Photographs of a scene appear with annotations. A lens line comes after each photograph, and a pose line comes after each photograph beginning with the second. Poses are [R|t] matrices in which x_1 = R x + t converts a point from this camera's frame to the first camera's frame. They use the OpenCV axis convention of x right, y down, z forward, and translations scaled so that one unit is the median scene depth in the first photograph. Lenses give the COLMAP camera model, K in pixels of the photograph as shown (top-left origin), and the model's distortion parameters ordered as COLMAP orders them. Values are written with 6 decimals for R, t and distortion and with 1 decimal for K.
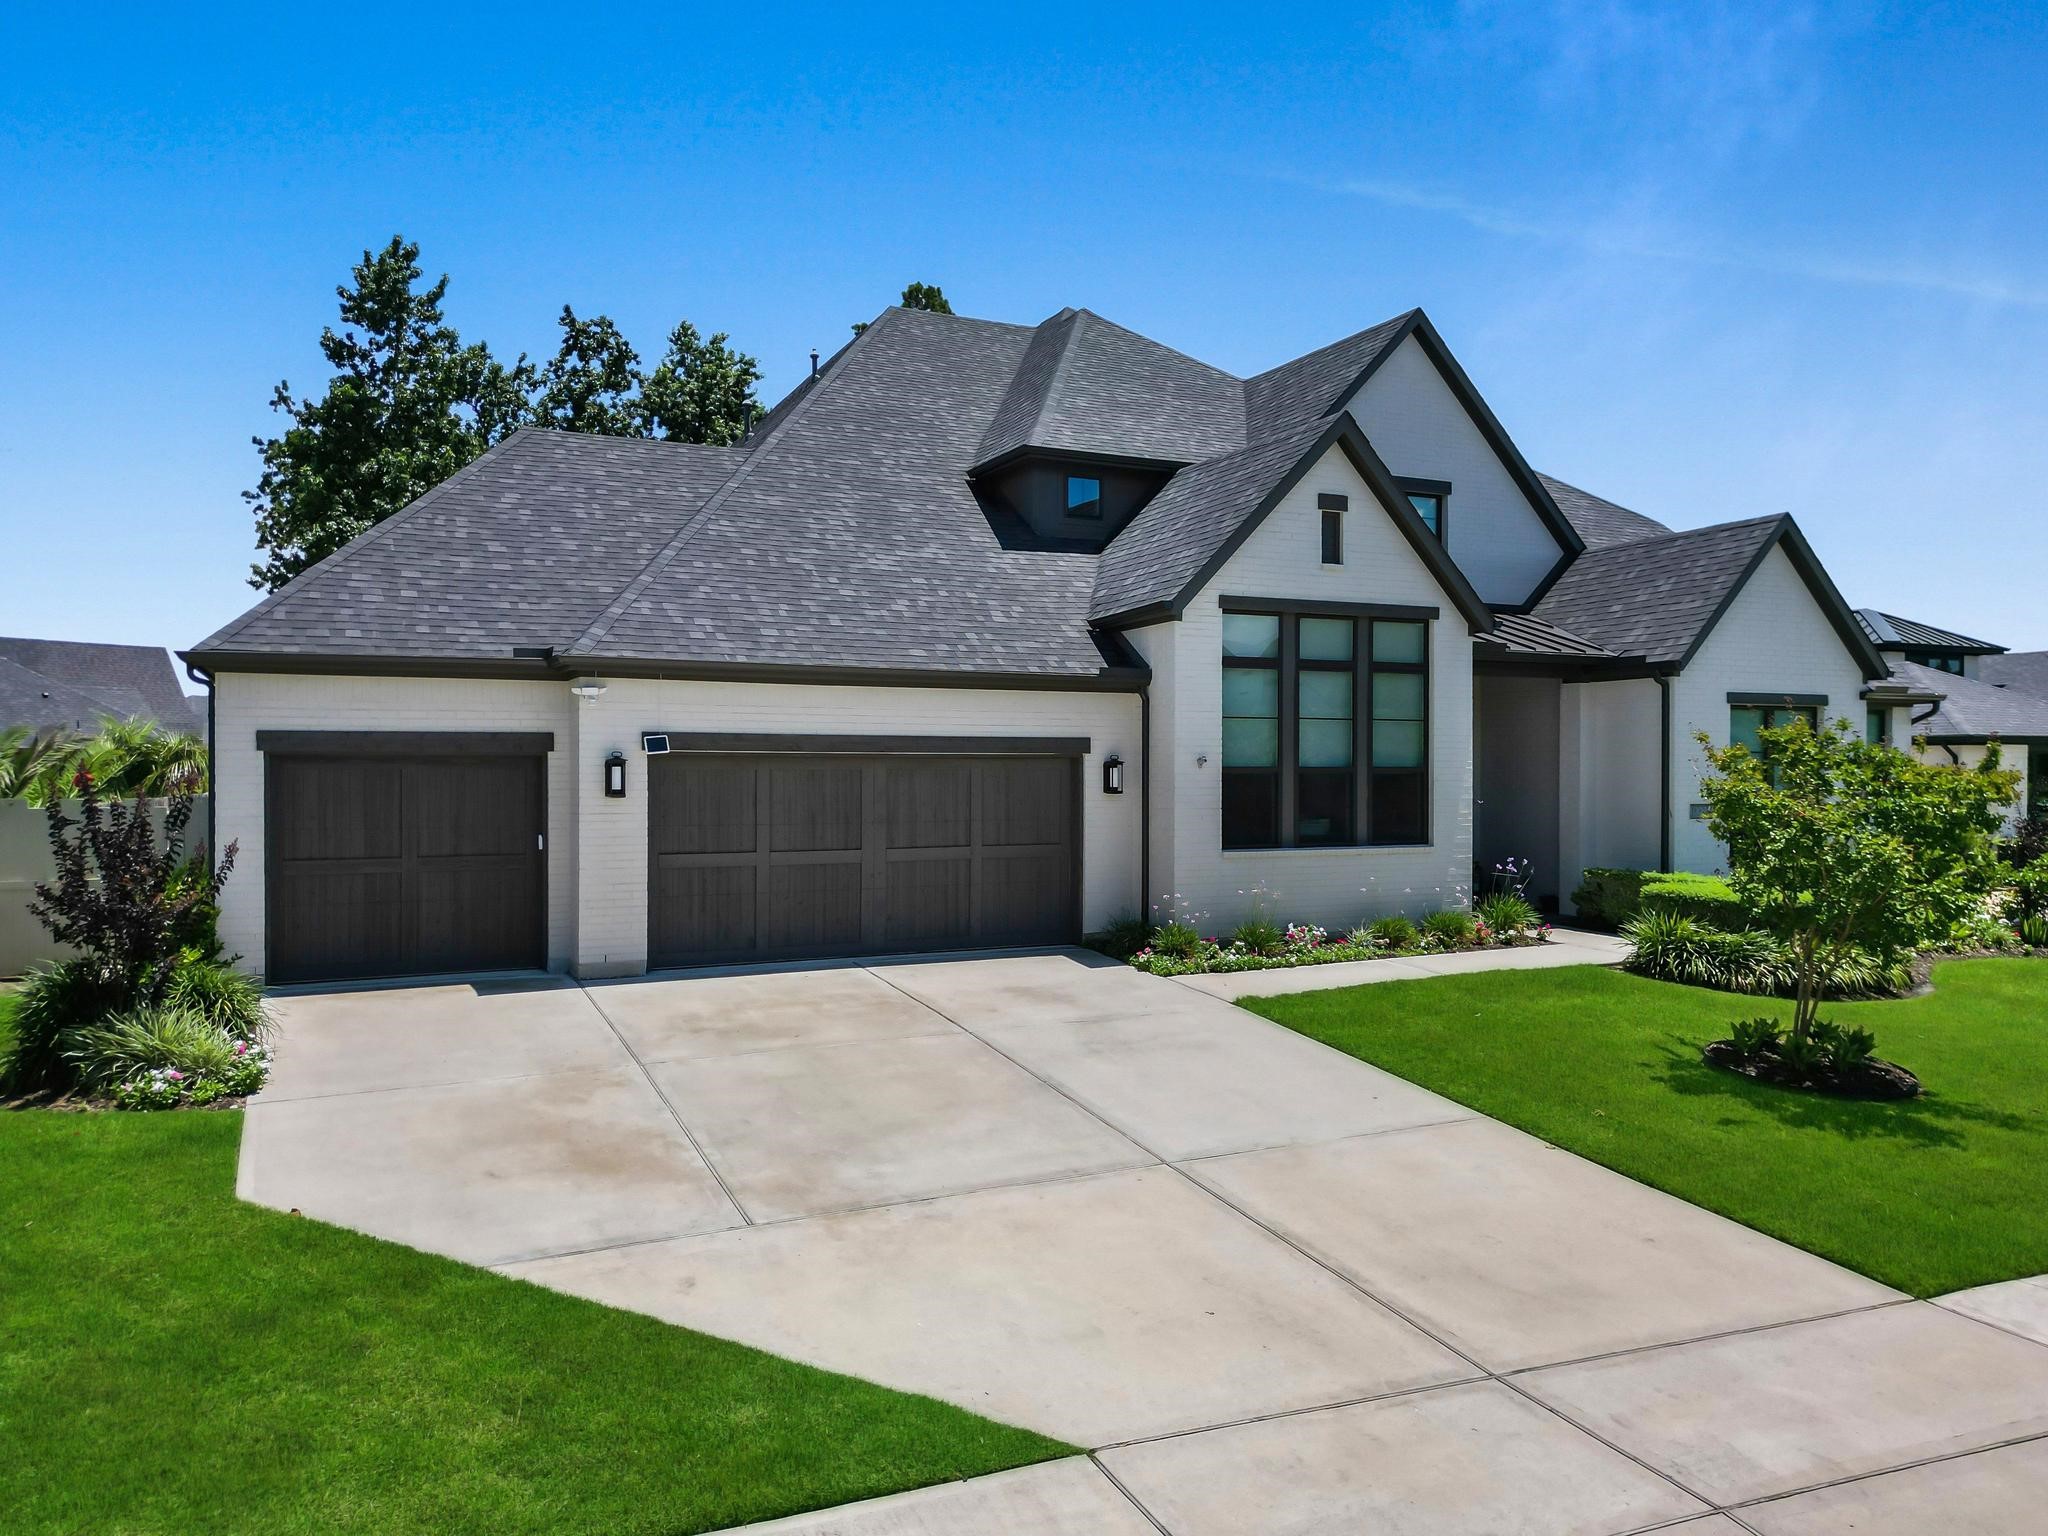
lens RADIAL K [[1497.4, 0, 1024.0], [0, 1497.4, 768.0], [0, 0, 1]] dist [0.001893, 0.001384]
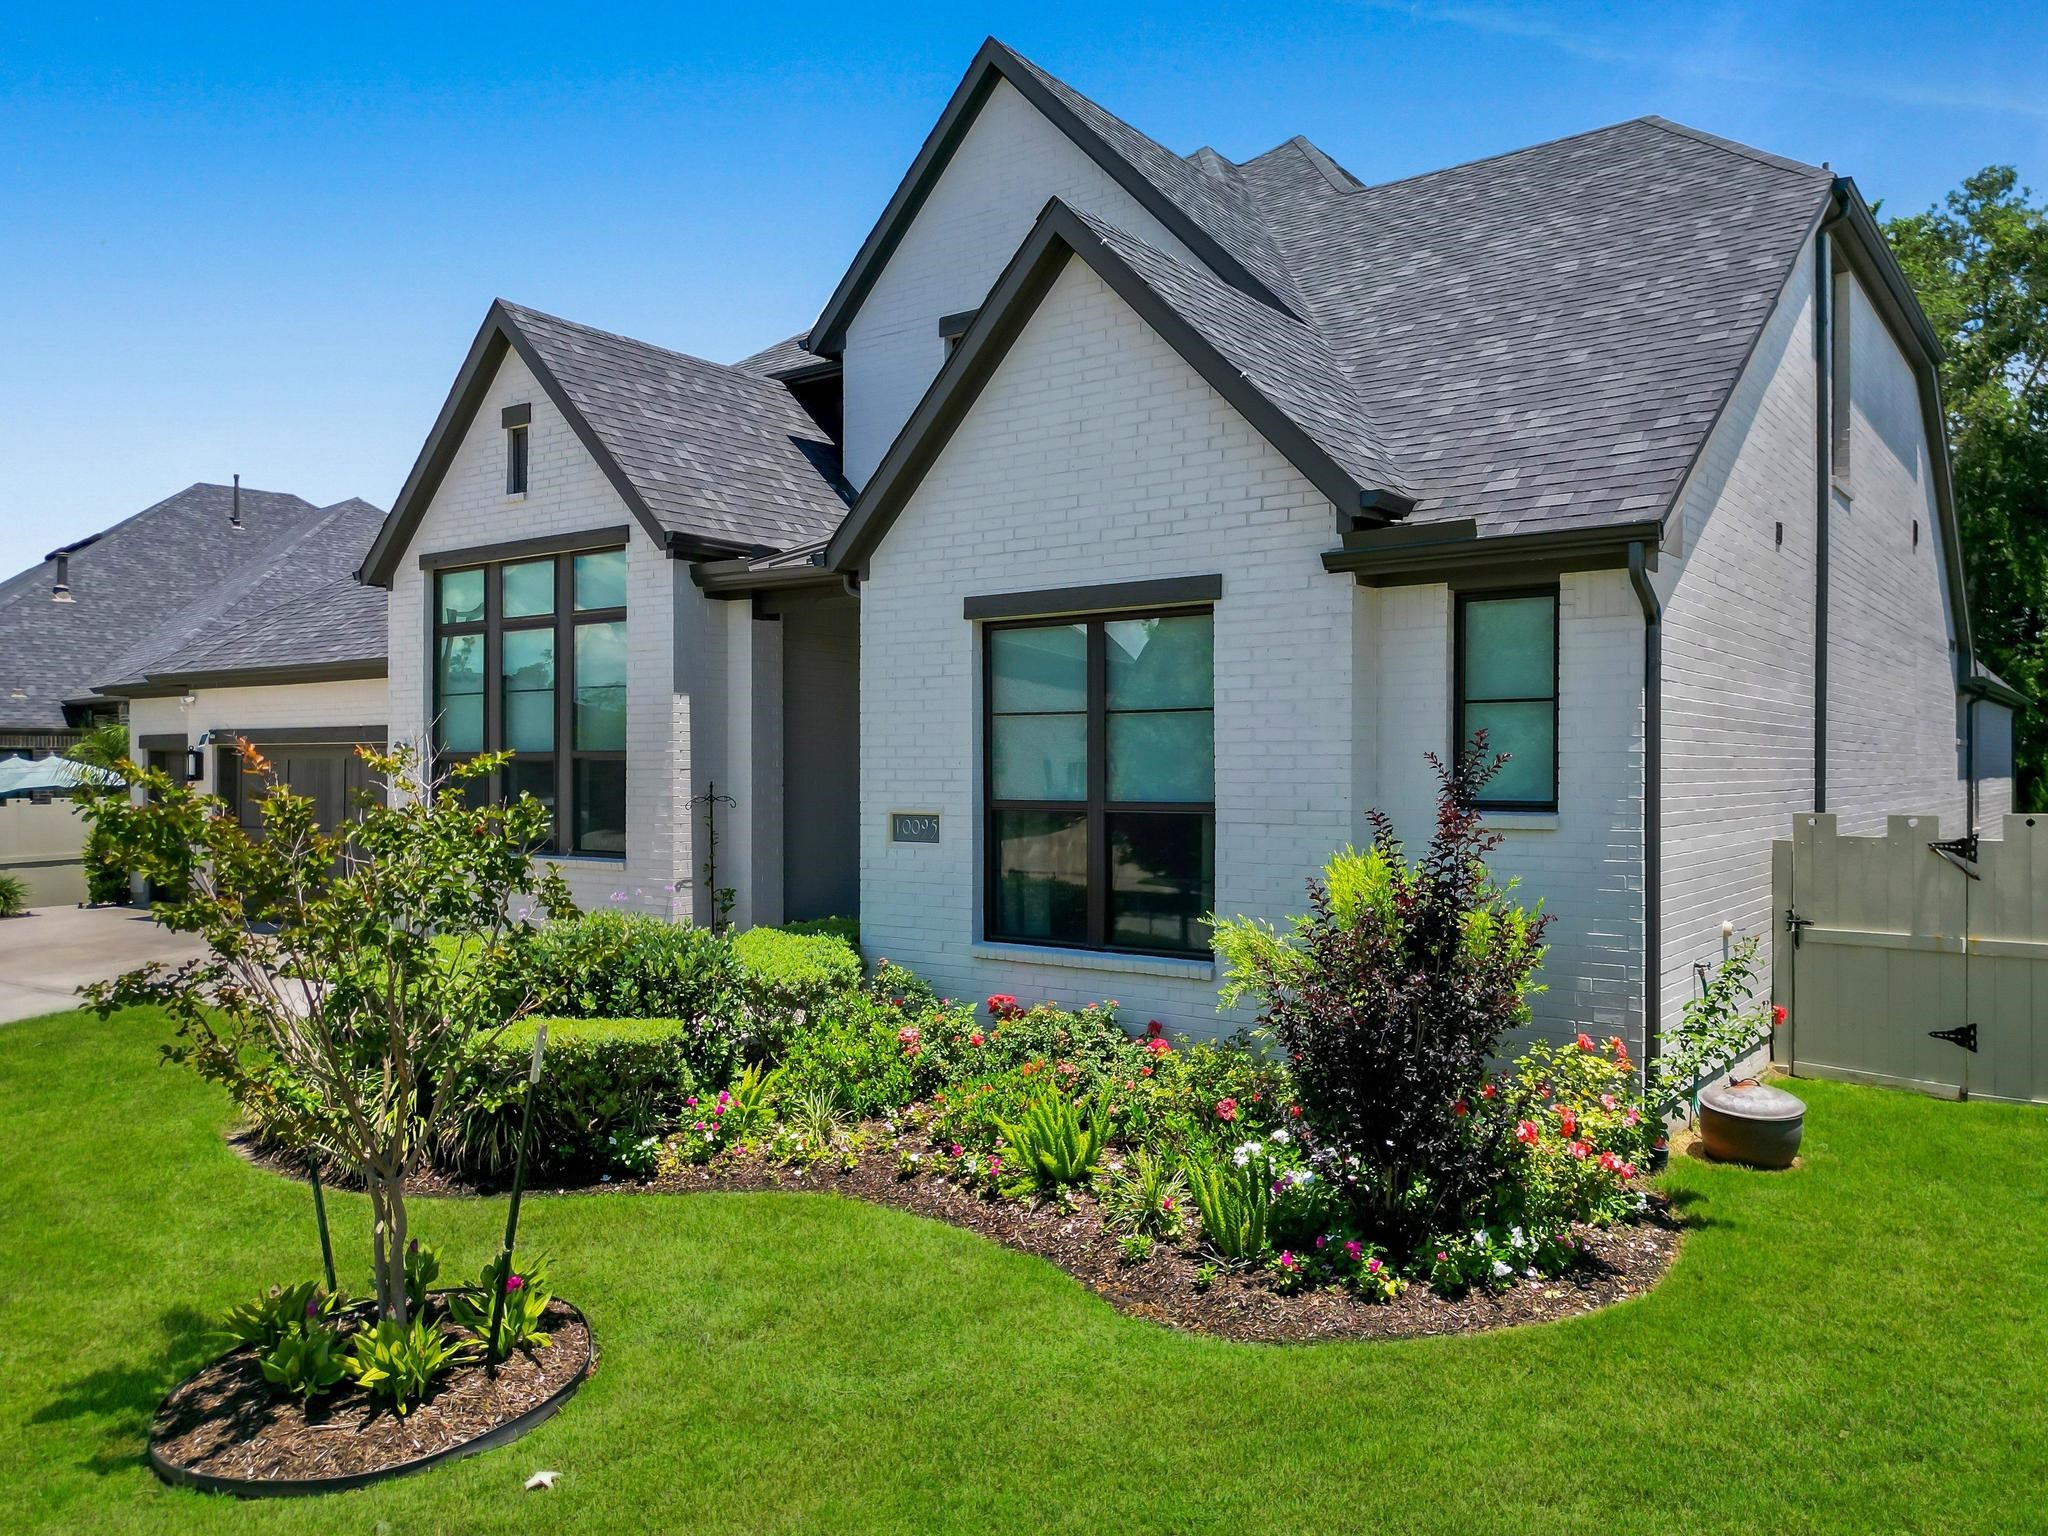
lens RADIAL K [[1497.4, 0, 1024.0], [0, 1497.4, 768.0], [0, 0, 1]] dist [0.001893, 0.001384]
pose [[0.514287, -0.006959, -0.857590, 1.012954], [-0.008769, 0.999872, -0.013372, 0.016702], [0.857573, 0.014397, 0.514160, 0.820564]]
